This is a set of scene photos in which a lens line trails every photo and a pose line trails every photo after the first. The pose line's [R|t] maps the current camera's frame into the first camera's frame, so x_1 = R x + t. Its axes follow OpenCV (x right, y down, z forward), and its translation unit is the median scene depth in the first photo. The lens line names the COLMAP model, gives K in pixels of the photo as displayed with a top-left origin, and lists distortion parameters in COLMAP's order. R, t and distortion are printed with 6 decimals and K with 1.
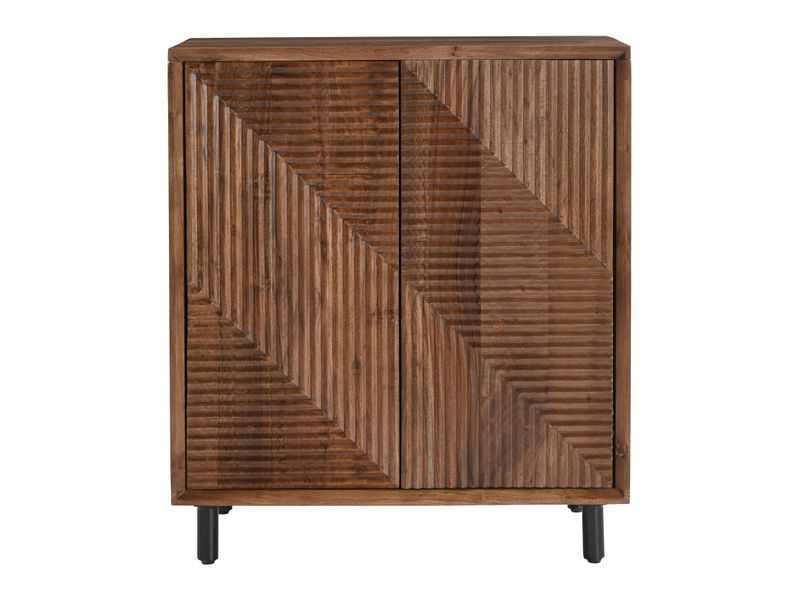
lens RADIAL K [[1633.2, 0, 400.2], [0, 1633.2, 299.7], [0, 0, 1]] dist [-0.001142, 0.000000]
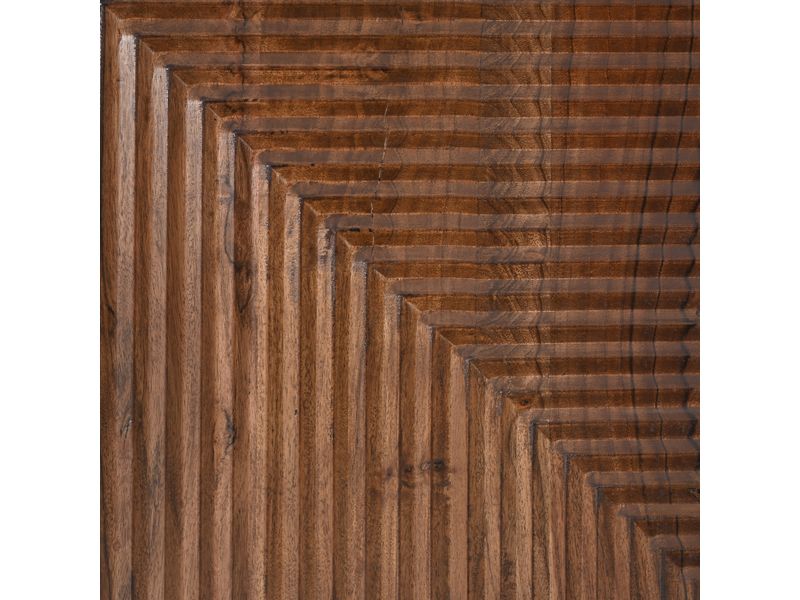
lens RADIAL K [[1633.2, 0, 399.7], [0, 1633.2, 299.9], [0, 0, 1]] dist [-0.001142, 0.000000]
pose [[0.994934, 0.004758, -0.100417, 0.020466], [-0.005004, 0.999985, -0.002203, -0.026910], [0.100405, 0.002694, 0.994943, 0.655663]]
